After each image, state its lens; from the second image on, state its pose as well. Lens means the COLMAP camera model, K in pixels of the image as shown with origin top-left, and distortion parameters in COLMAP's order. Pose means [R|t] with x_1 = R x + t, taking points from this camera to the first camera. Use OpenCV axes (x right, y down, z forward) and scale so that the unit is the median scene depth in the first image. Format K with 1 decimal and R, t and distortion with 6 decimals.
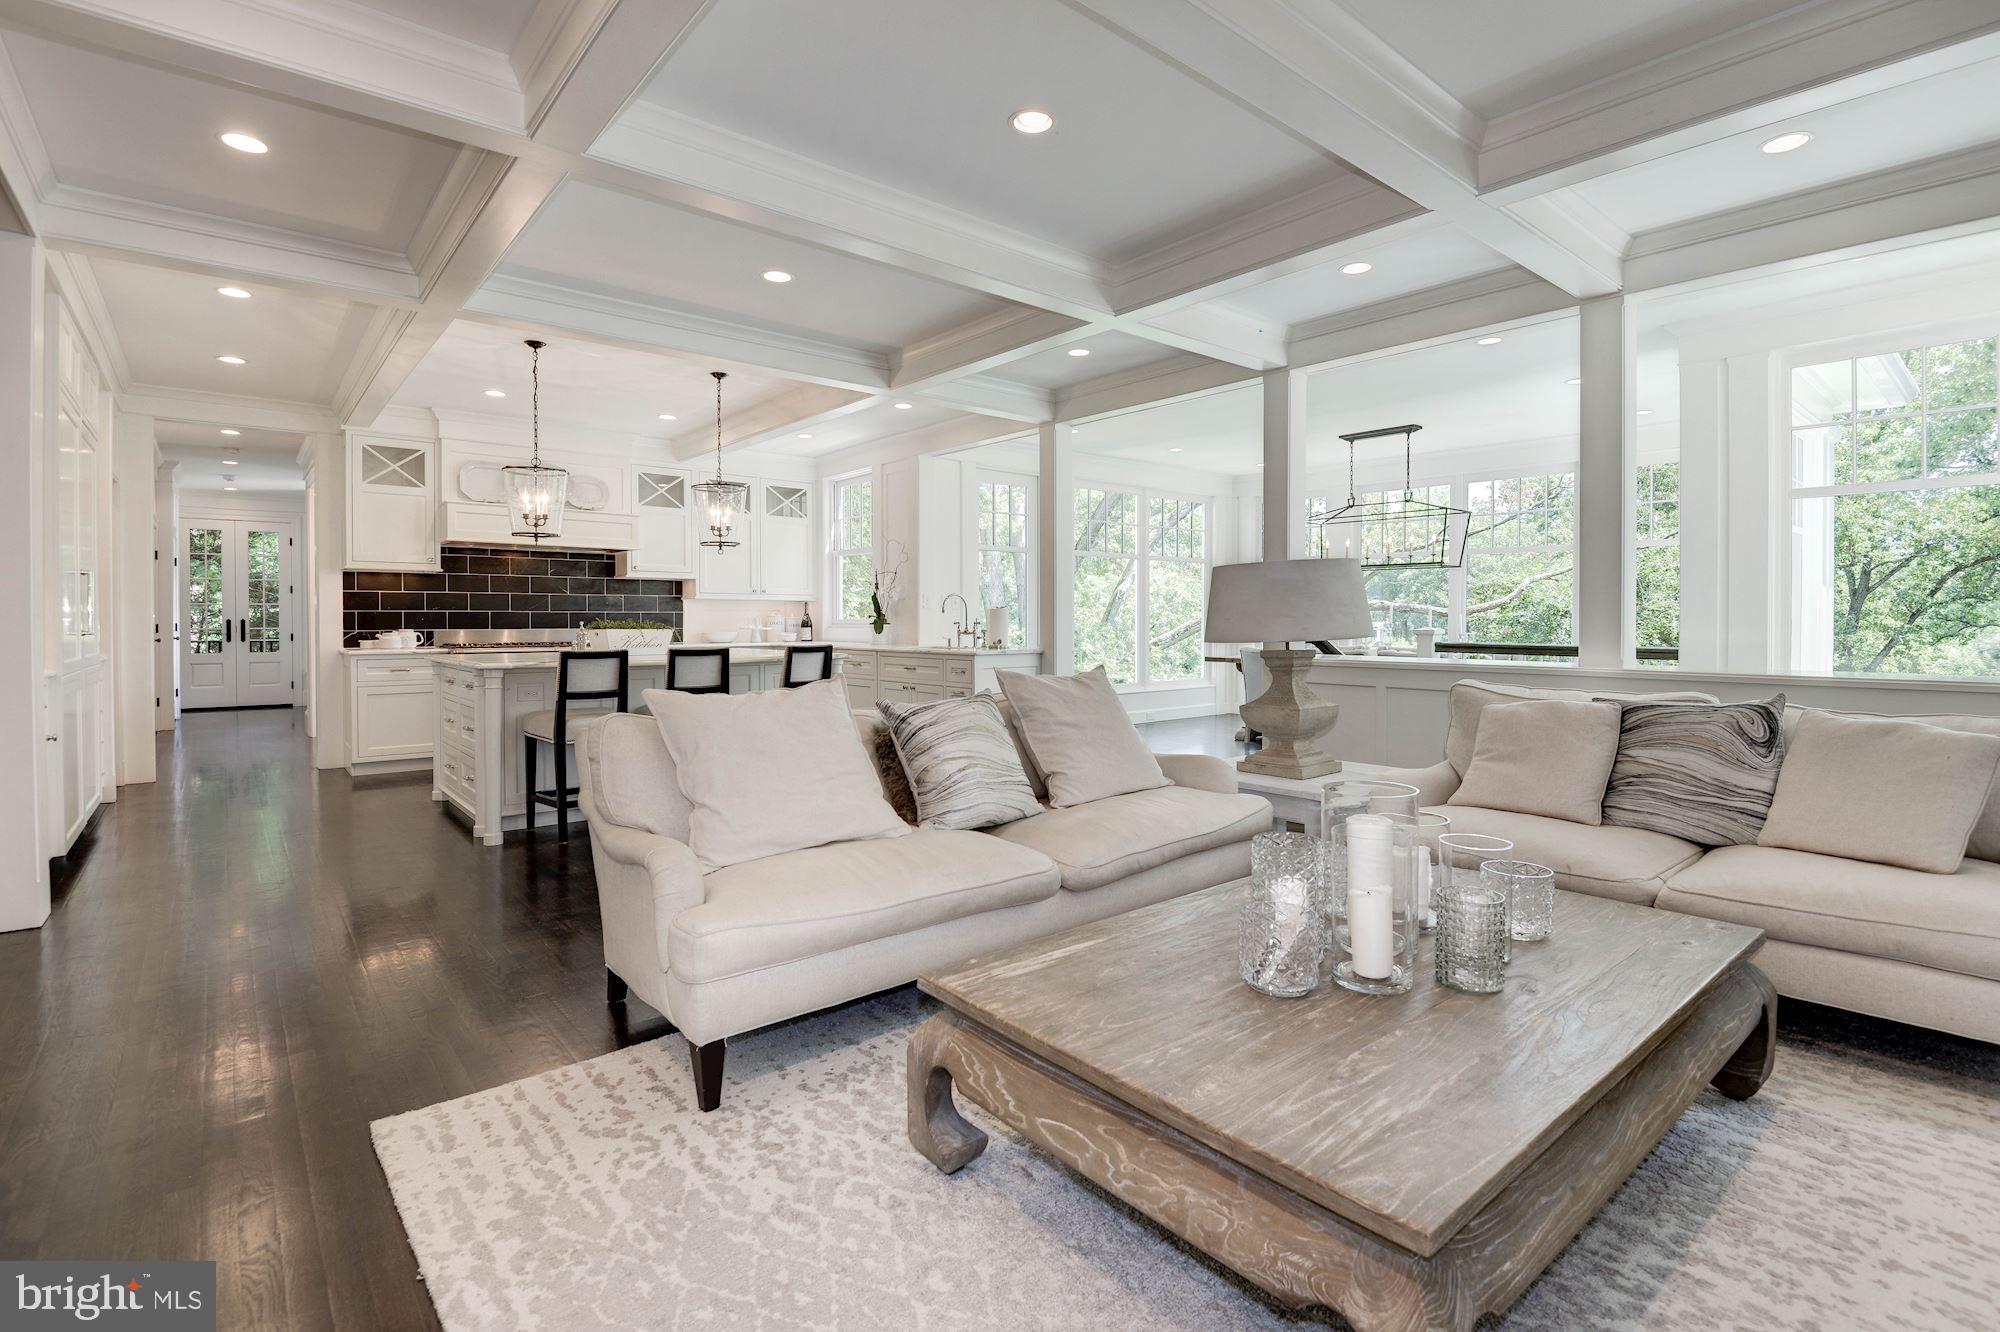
lens RADIAL K [[933.6, 0, 1009.3], [0, 933.6, 637.7], [0, 0, 1]] dist [0.000253, 0.000075]
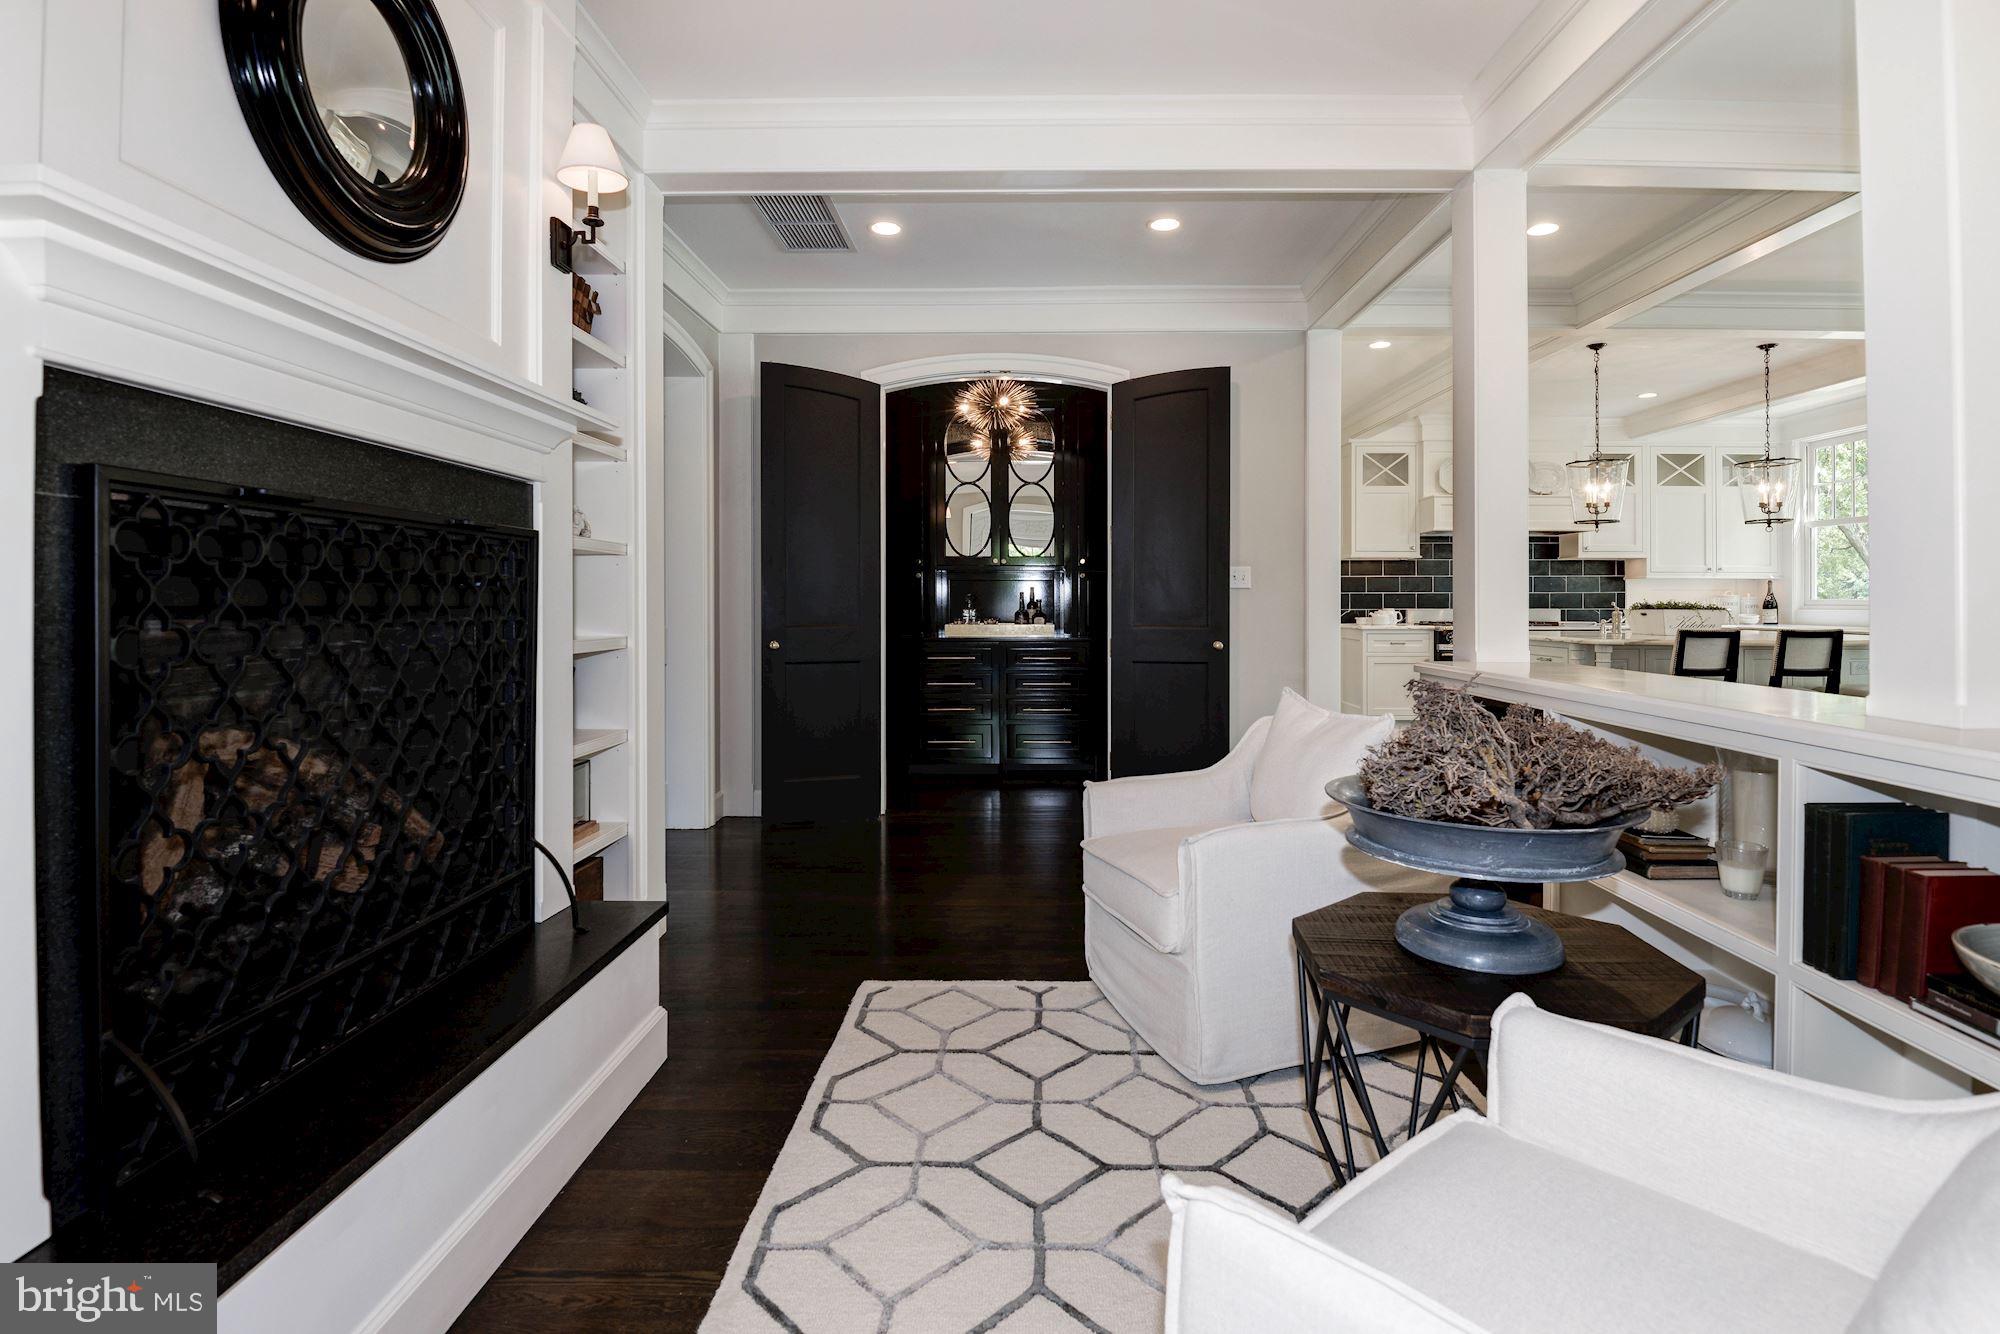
lens RADIAL K [[933.6, 0, 1009.3], [0, 933.6, 638.7], [0, 0, 1]] dist [0.000253, 0.000075]
pose [[0.755259, 0.026771, -0.654880, -0.239205], [-0.012242, 0.999567, 0.026743, 0.003480], [0.655312, -0.012181, 0.755260, -0.201193]]
